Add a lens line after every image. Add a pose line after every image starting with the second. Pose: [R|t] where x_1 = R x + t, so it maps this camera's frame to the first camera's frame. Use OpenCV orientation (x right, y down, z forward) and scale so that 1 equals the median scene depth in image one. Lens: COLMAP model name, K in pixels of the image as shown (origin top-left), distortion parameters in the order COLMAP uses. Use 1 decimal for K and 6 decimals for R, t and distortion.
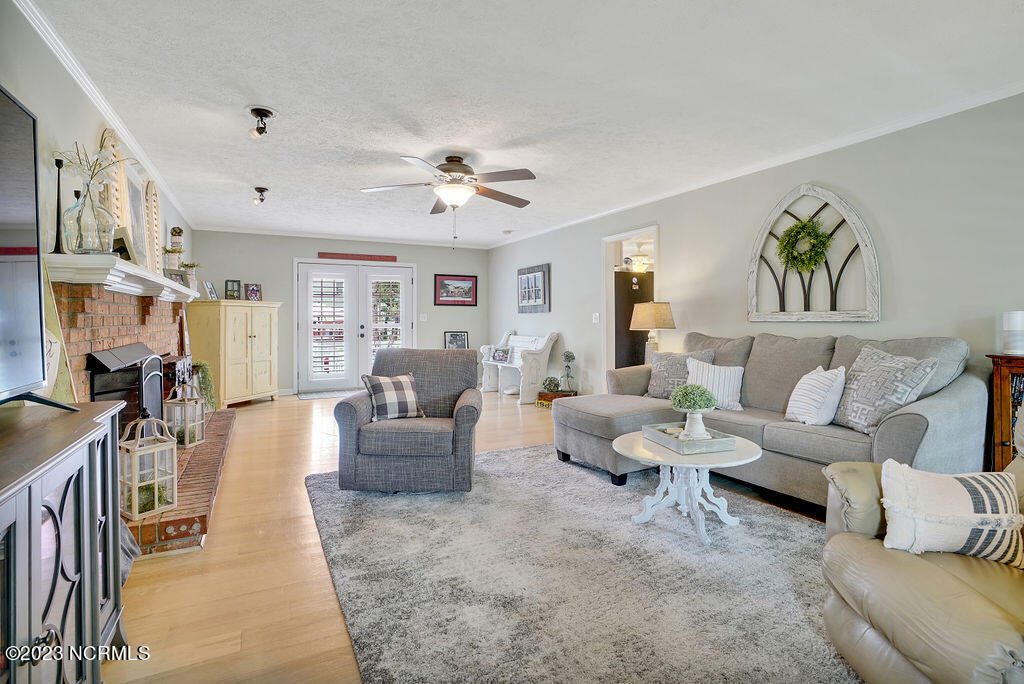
lens RADIAL K [[479.8, 0, 508.3], [0, 479.8, 337.1], [0, 0, 1]] dist [-0.027122, 0.000131]
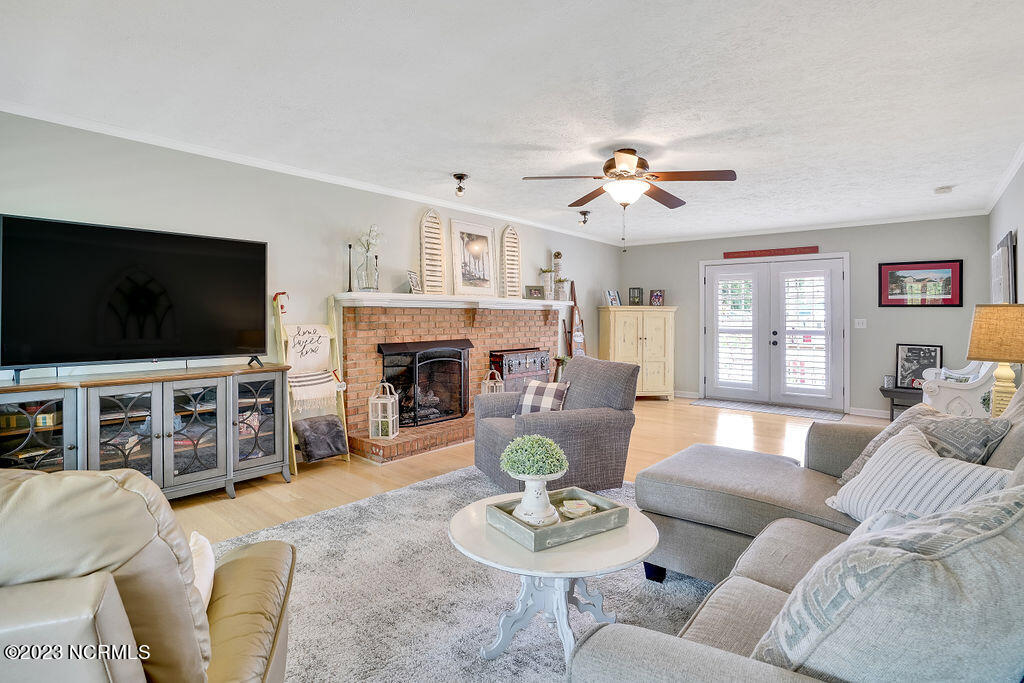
lens RADIAL K [[509.3, 0, 511.4], [0, 509.3, 323.4], [0, 0, 1]] dist [-0.060528, -0.000069]
pose [[0.375753, 0.018502, -0.926535, 0.405484], [-0.041066, 0.999151, 0.003298, -0.025858], [0.925810, 0.036810, 0.376194, 0.261650]]
